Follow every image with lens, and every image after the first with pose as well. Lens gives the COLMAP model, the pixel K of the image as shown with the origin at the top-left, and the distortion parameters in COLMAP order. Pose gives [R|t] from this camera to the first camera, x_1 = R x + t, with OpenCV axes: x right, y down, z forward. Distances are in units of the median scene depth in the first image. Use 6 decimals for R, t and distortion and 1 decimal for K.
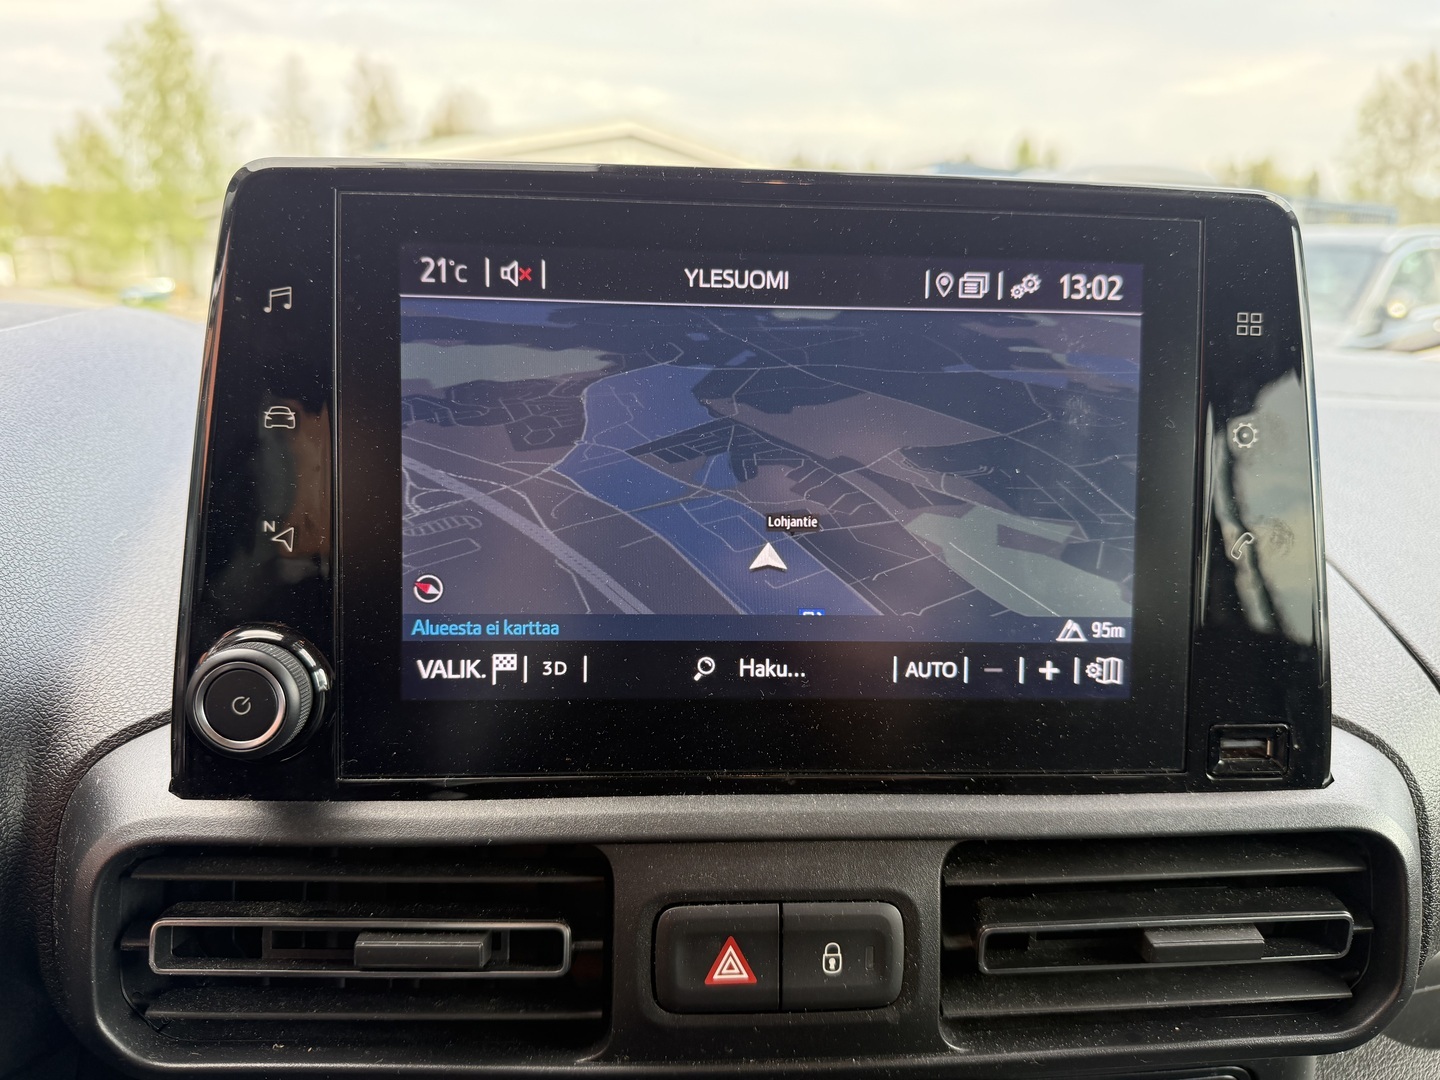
lens RADIAL K [[1030.1, 0, 716.5], [0, 1030.1, 531.9], [0, 0, 1]] dist [-0.048374, 0.006790]
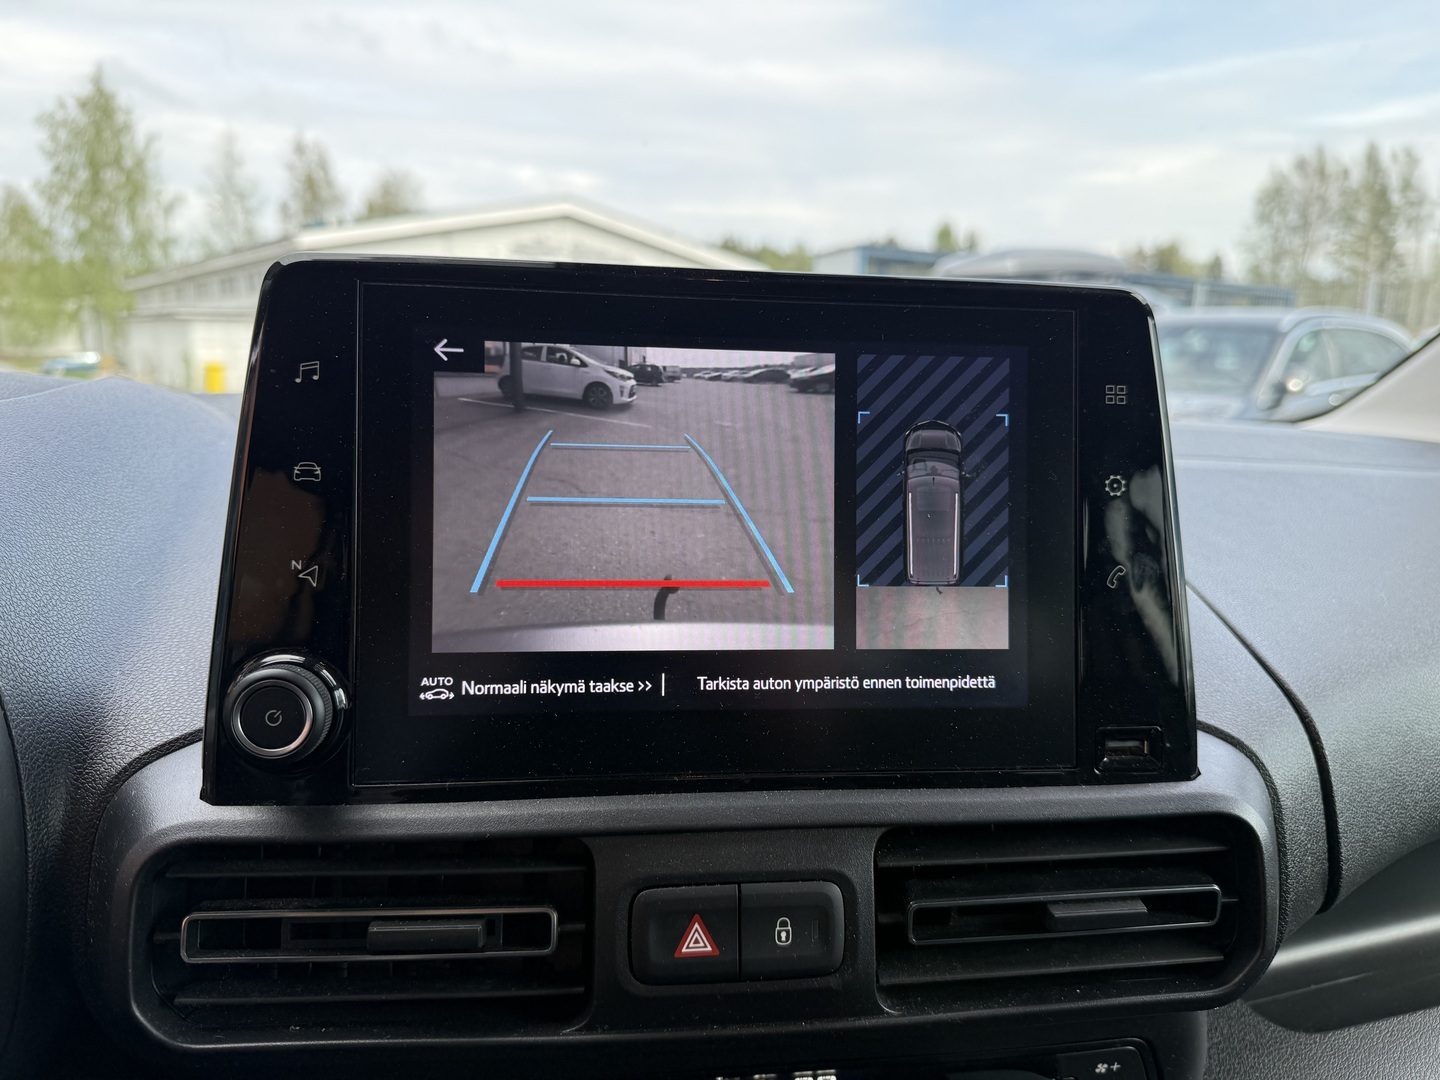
lens RADIAL K [[1030.1, 0, 716.5], [0, 1030.1, 531.9], [0, 0, 1]] dist [-0.048374, 0.006790]
pose [[0.997907, -0.005344, 0.064439, -0.034669], [0.009920, 0.997434, -0.070906, 0.042782], [-0.063895, 0.071397, 0.995399, -0.183546]]
